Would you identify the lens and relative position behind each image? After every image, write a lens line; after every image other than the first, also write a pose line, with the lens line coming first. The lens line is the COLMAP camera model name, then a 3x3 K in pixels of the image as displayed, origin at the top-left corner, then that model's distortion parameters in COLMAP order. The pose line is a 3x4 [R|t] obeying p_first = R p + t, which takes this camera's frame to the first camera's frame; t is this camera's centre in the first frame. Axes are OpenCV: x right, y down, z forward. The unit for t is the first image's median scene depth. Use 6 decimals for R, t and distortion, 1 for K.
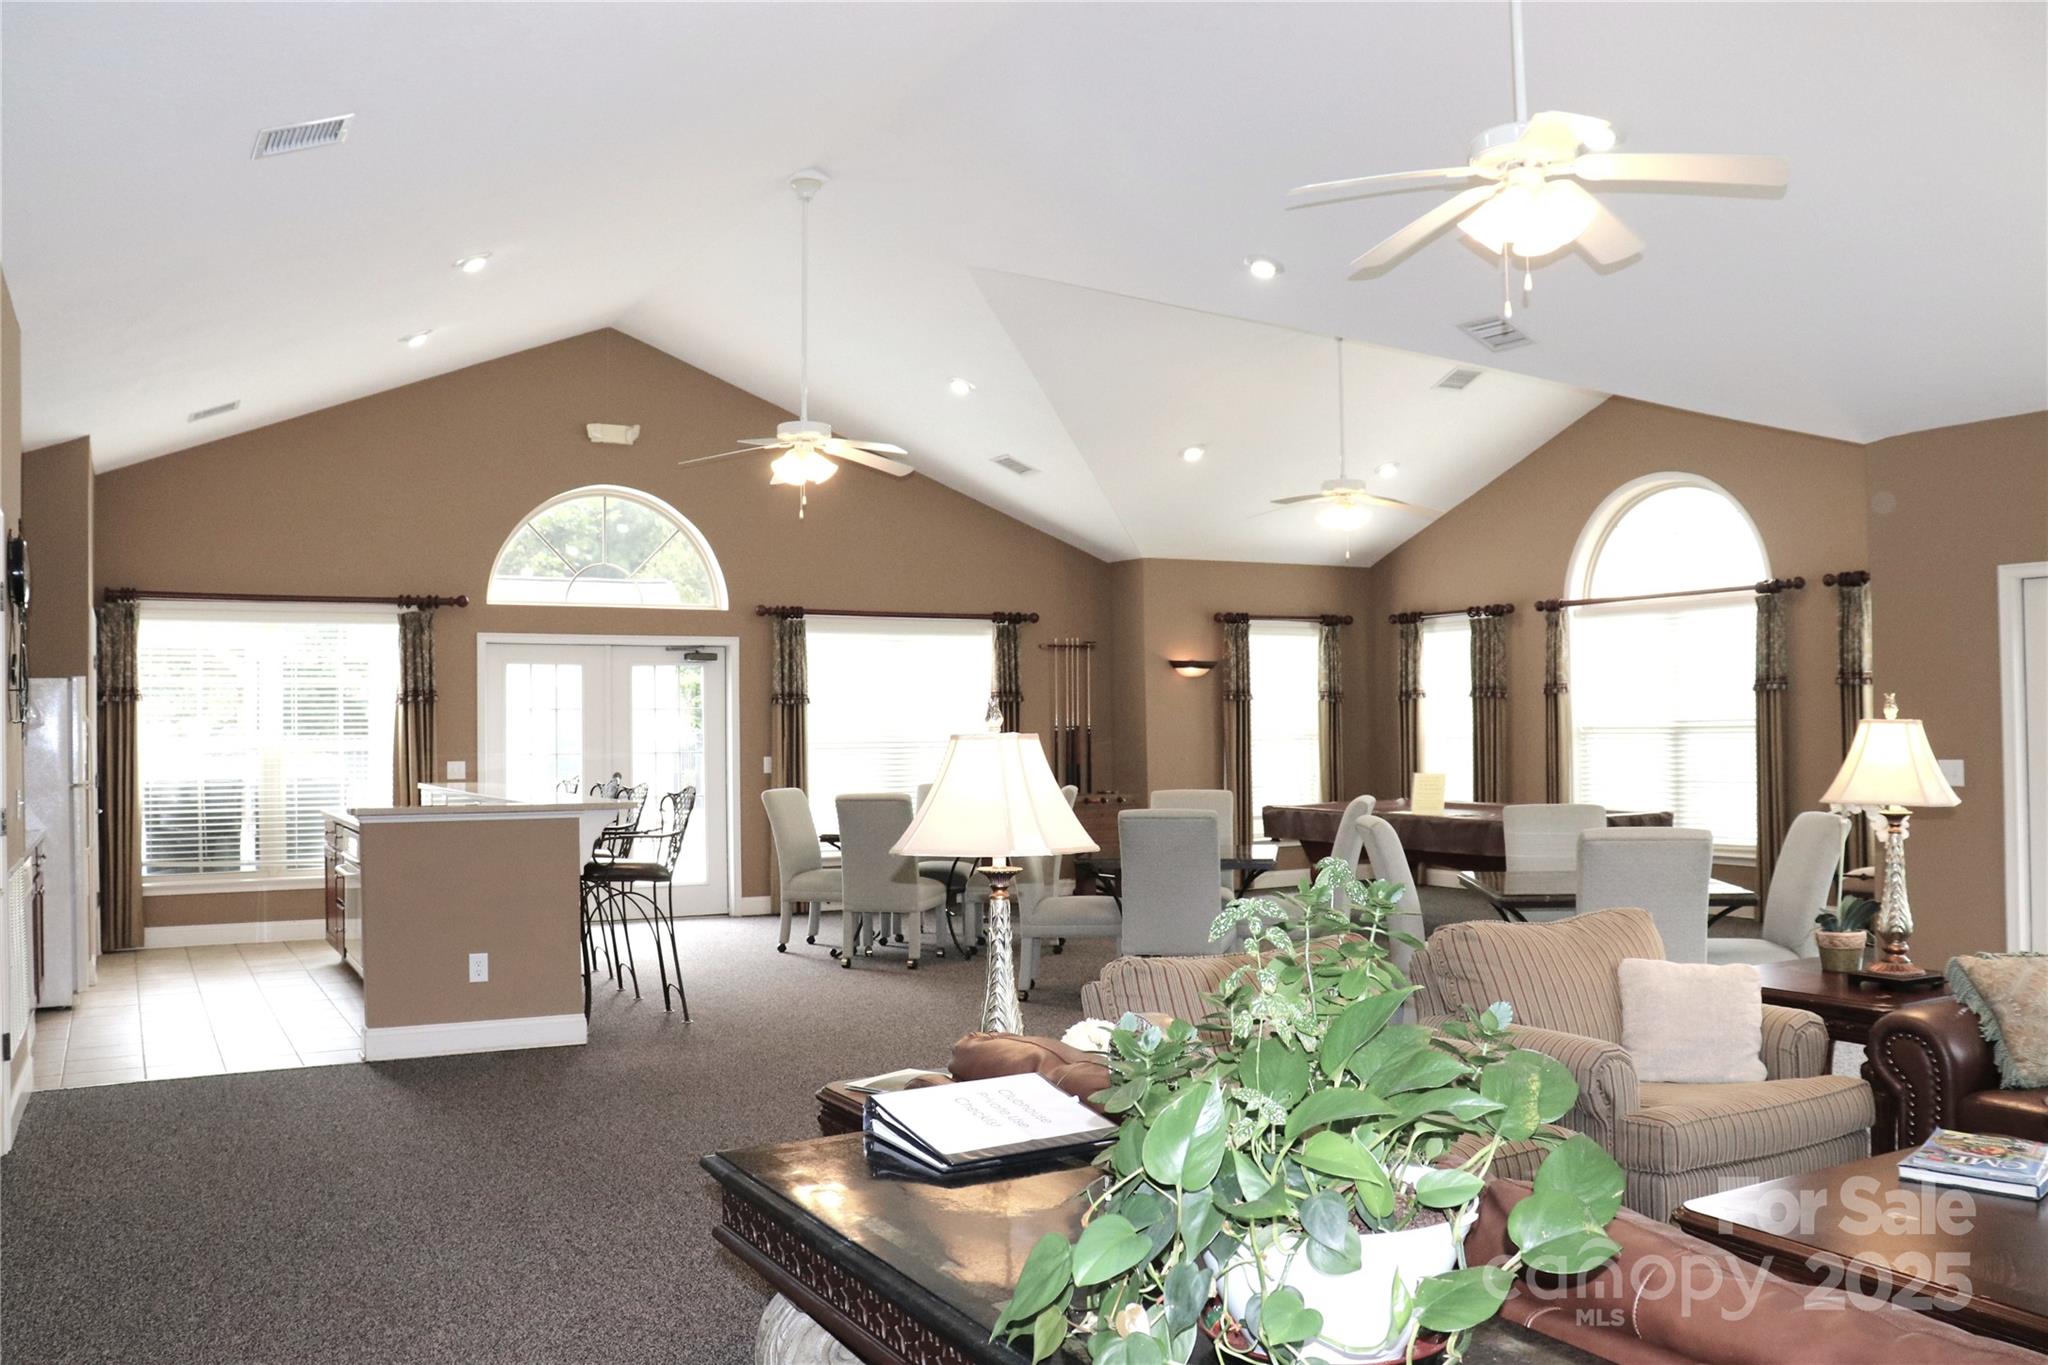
lens RADIAL K [[1702.9, 0, 1024.0], [0, 1702.9, 682.5], [0, 0, 1]] dist [-0.105392, 0.002490]
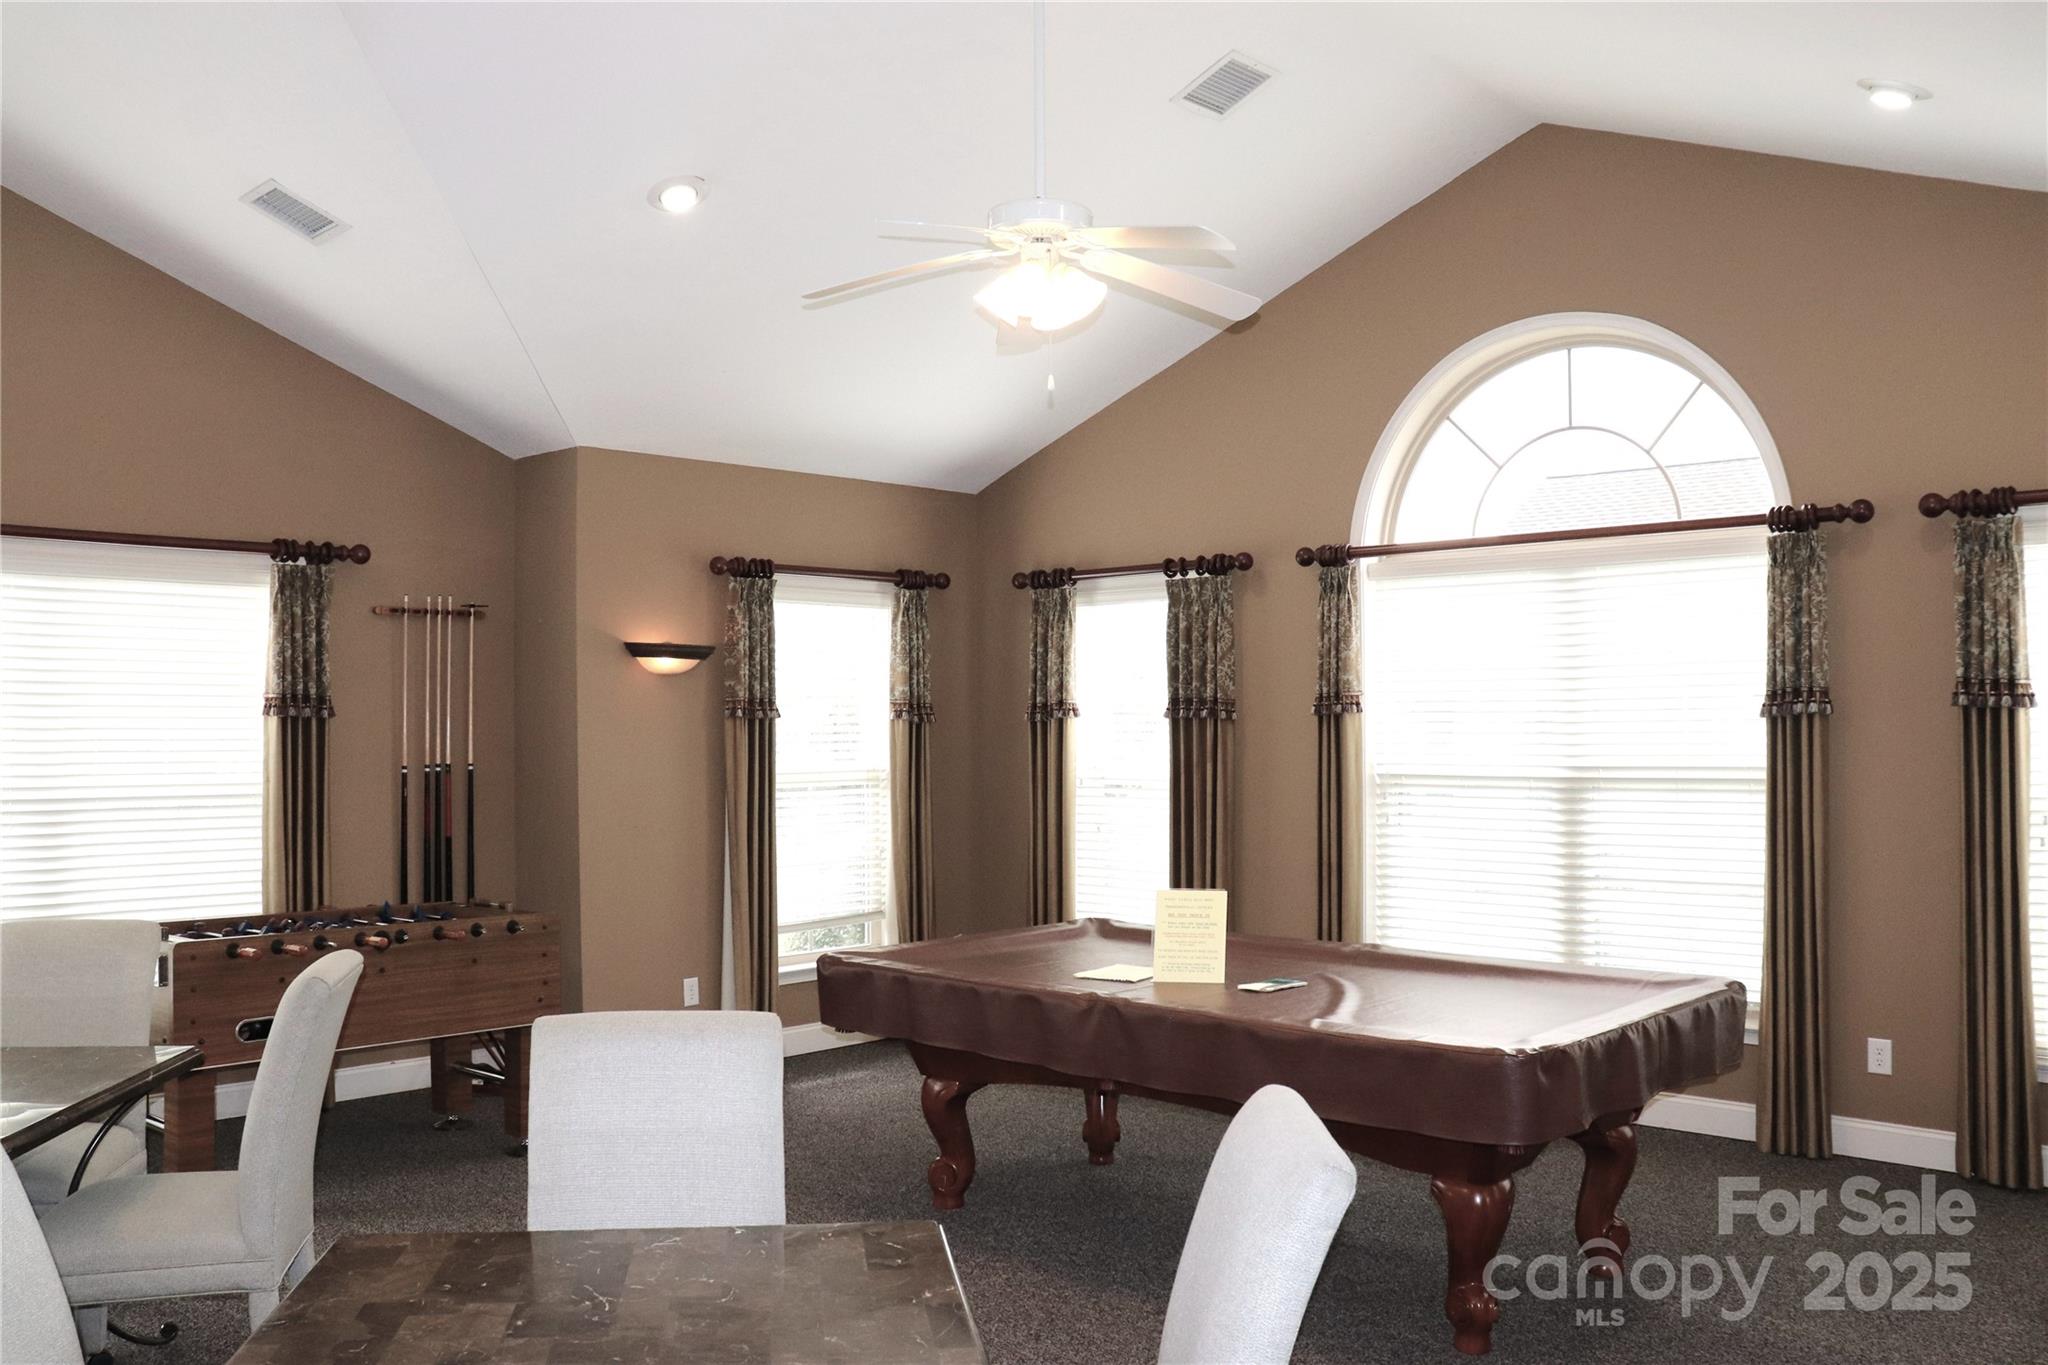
lens RADIAL K [[1702.9, 0, 1024.0], [0, 1702.9, 682.5], [0, 0, 1]] dist [-0.105392, 0.002490]
pose [[0.954052, 0.014841, 0.299275, 0.047021], [-0.014310, 0.999890, -0.003966, -0.000158], [-0.299300, -0.000499, 0.954159, 0.466037]]
